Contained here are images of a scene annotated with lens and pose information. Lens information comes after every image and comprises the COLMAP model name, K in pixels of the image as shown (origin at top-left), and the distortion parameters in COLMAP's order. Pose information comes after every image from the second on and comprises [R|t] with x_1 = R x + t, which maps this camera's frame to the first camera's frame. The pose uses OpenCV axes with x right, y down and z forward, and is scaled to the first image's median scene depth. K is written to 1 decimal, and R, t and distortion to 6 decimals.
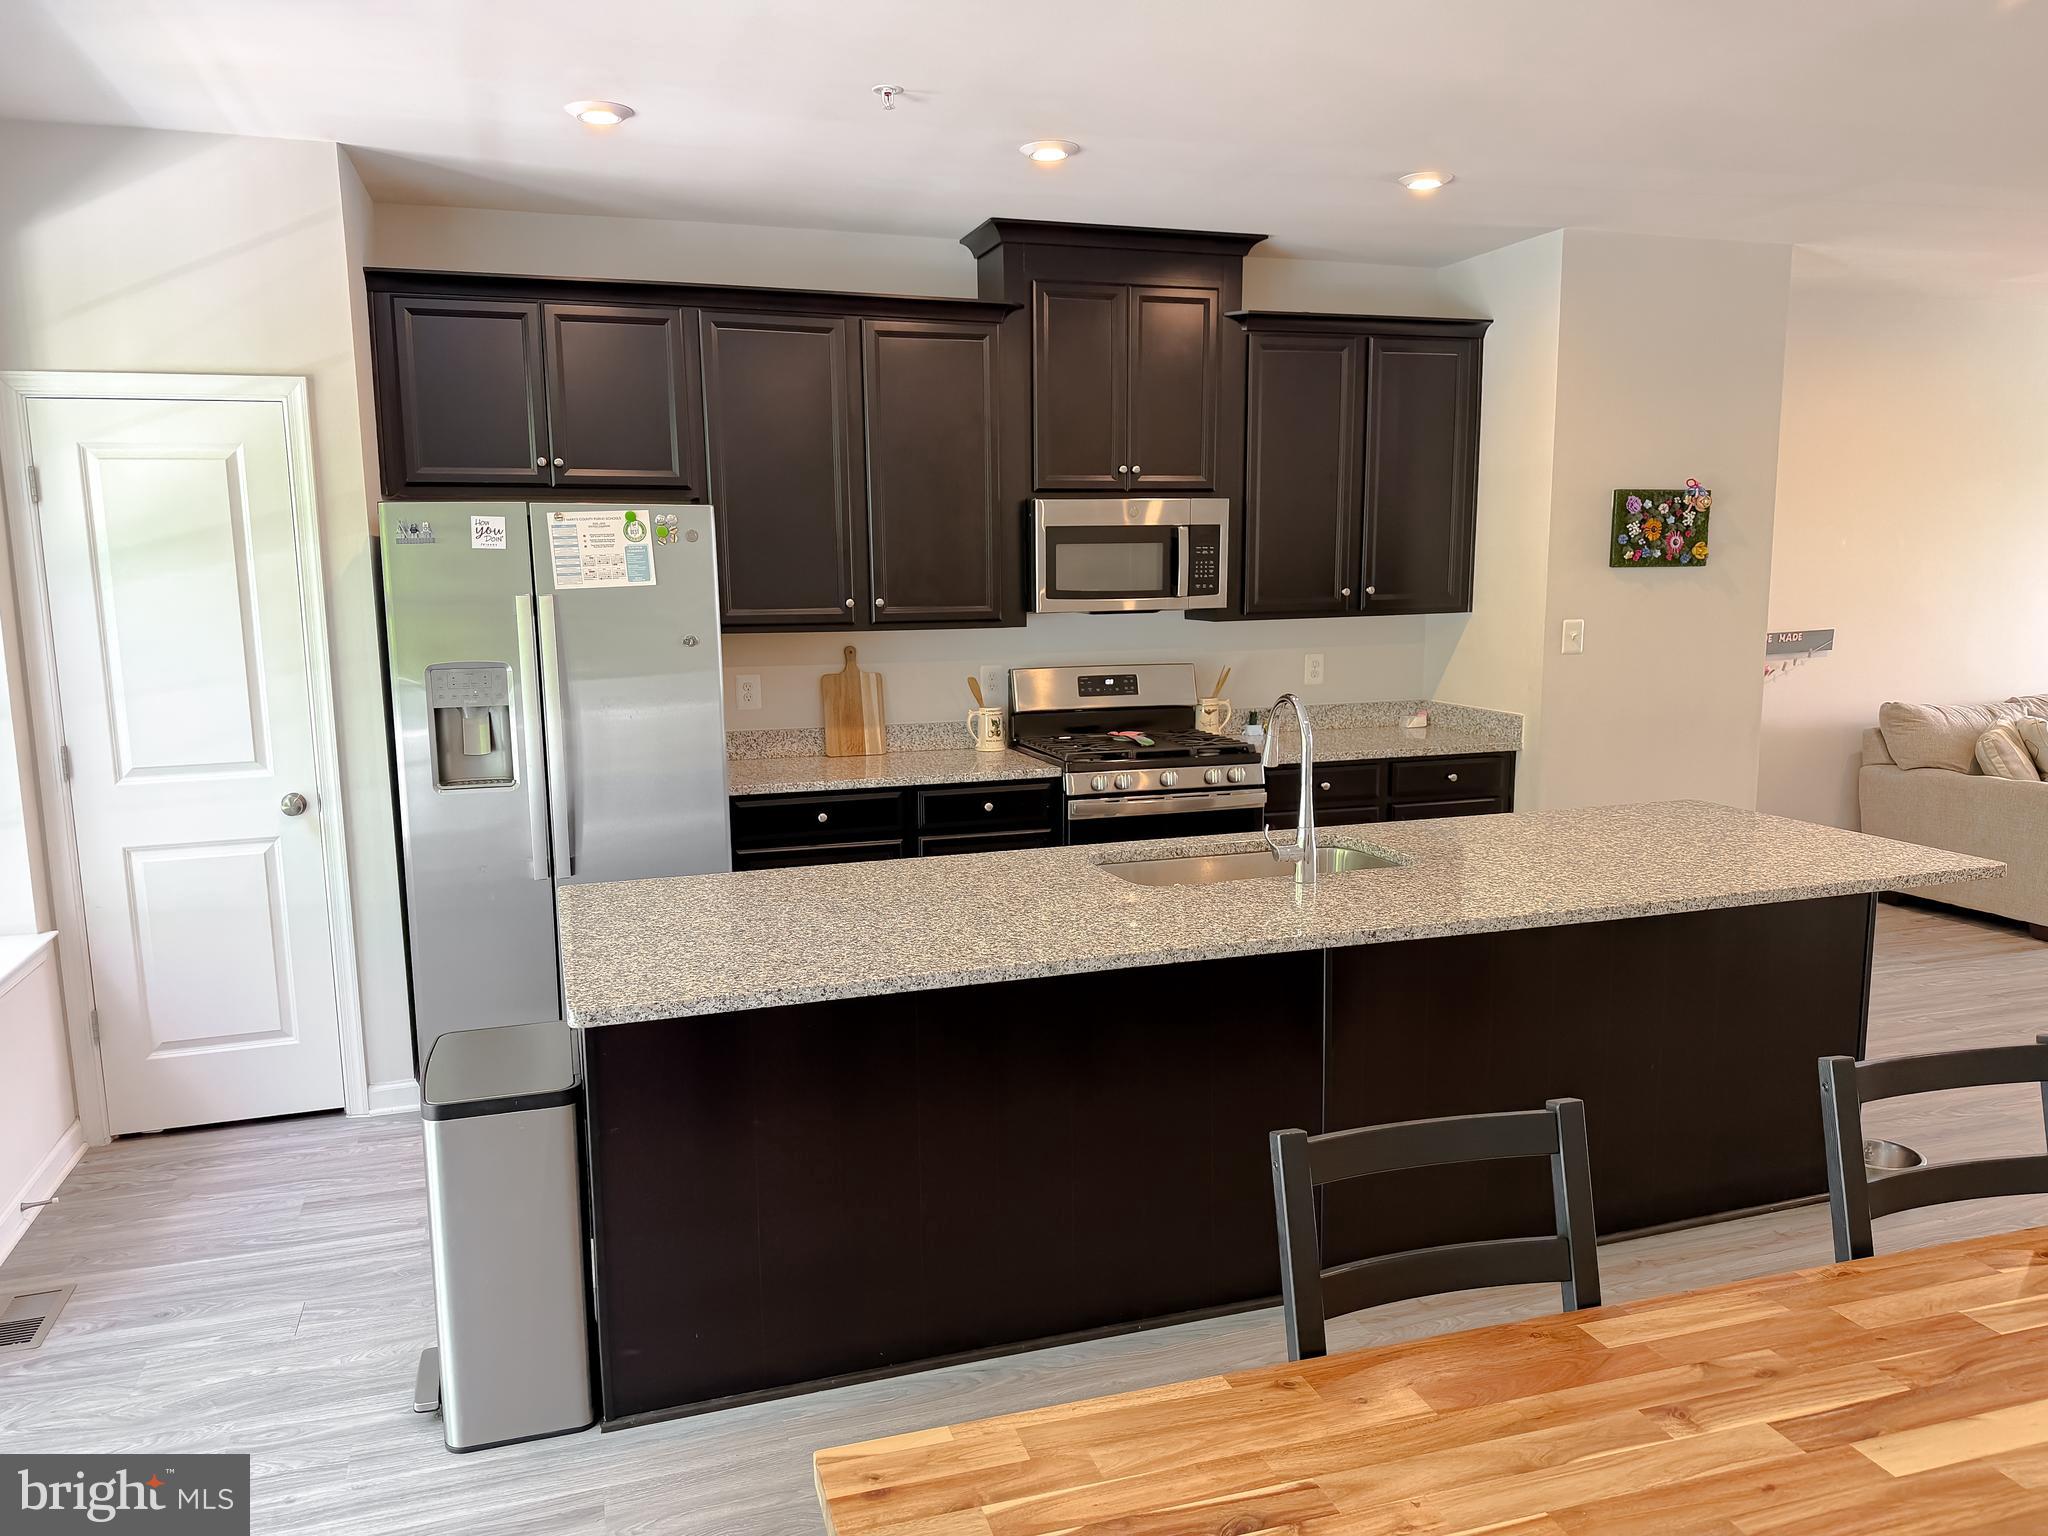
lens RADIAL K [[1425.8, 0, 1016.7], [0, 1425.8, 779.9], [0, 0, 1]] dist [0.118670, -0.181238]
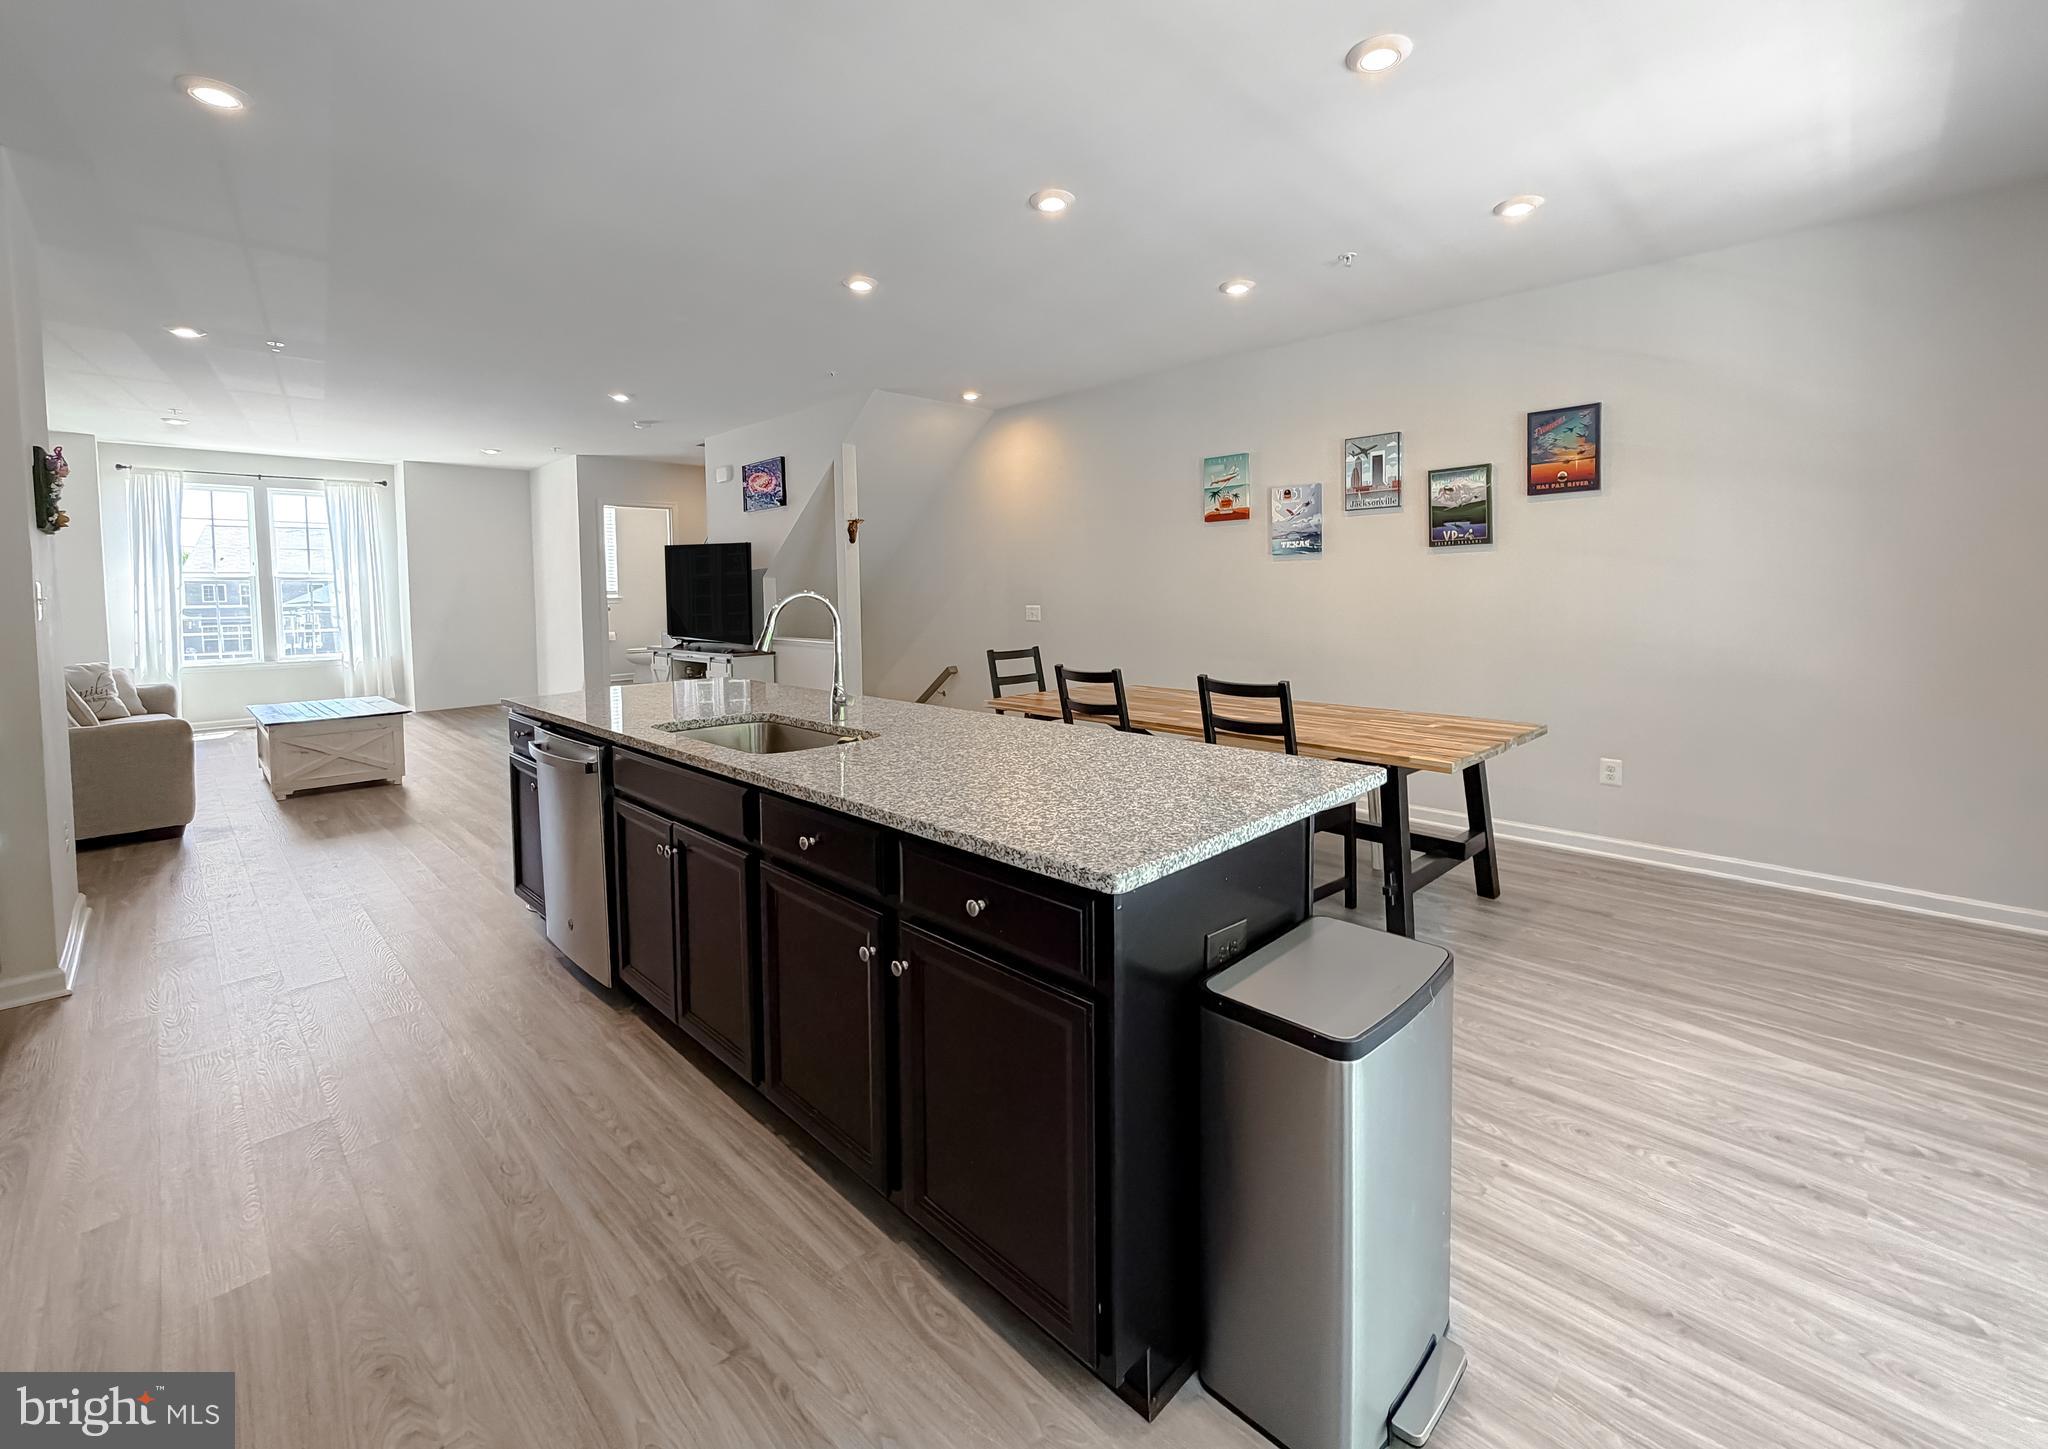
lens RADIAL K [[850.9, 0, 1049.1], [0, 850.9, 621.3], [0, 0, 1]] dist [0.000295, 0.000033]
pose [[-0.465350, -0.020657, 0.884886, -0.392642], [0.148545, 0.983726, 0.101082, -0.048323], [-0.872573, 0.178484, -0.454708, 0.727054]]
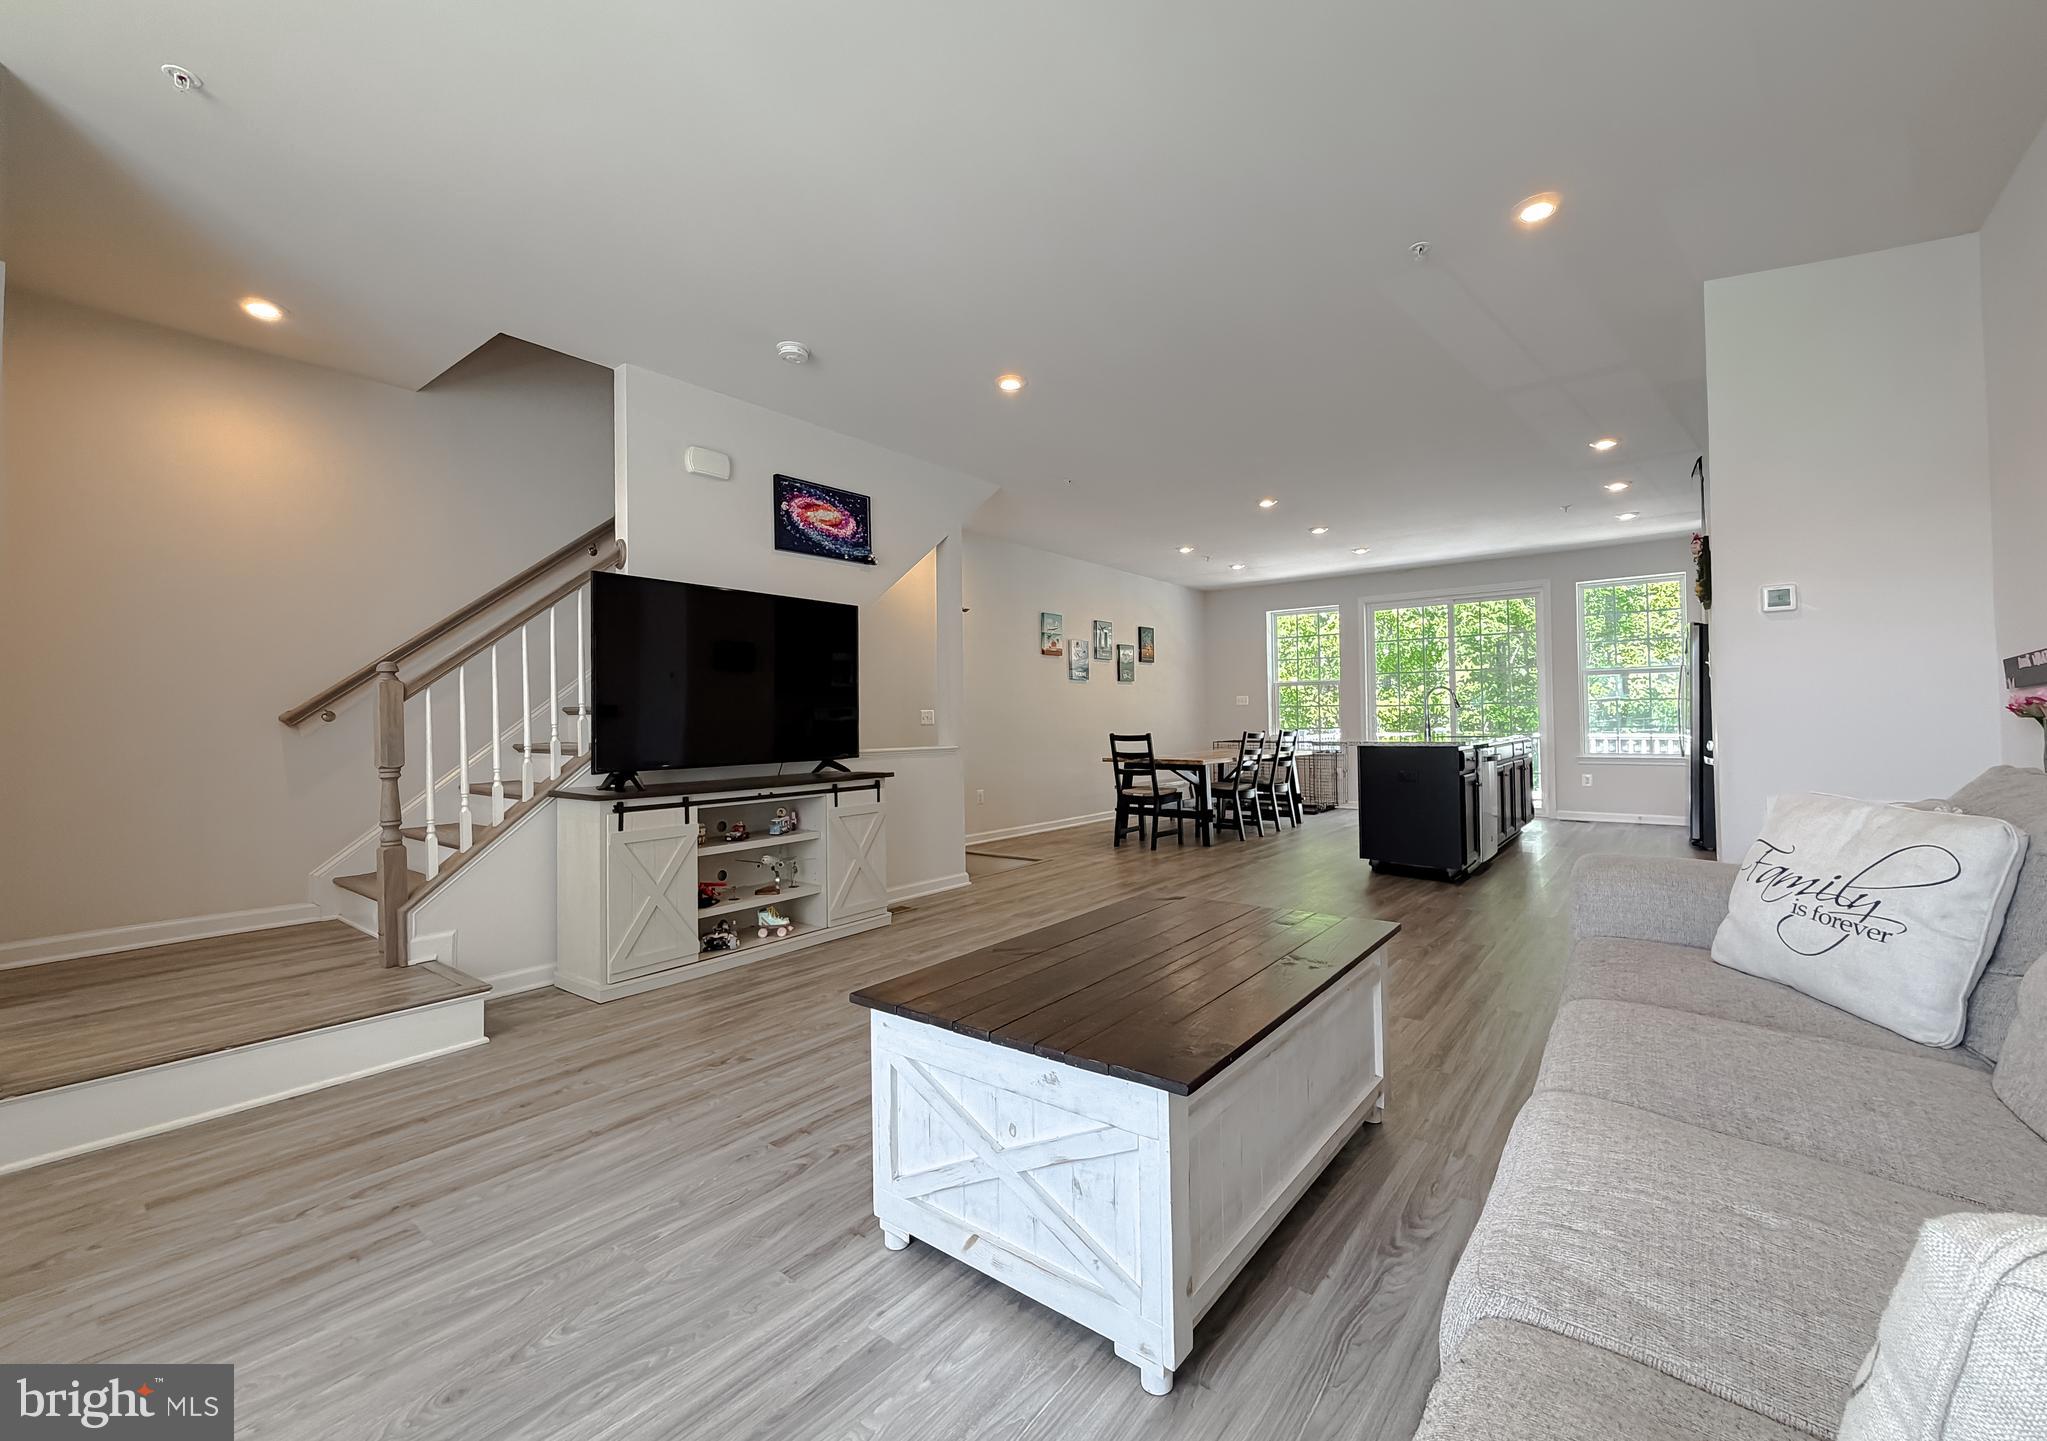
lens RADIAL K [[830.4, 0, 1021.5], [0, 830.4, 711.4], [0, 0, 1]] dist [-0.002109, -0.000124]
pose [[-0.837310, 0.011600, -0.546605, 1.378607], [-0.065641, 0.990410, 0.121570, -0.115601], [0.542773, 0.137671, -0.828519, 1.351856]]
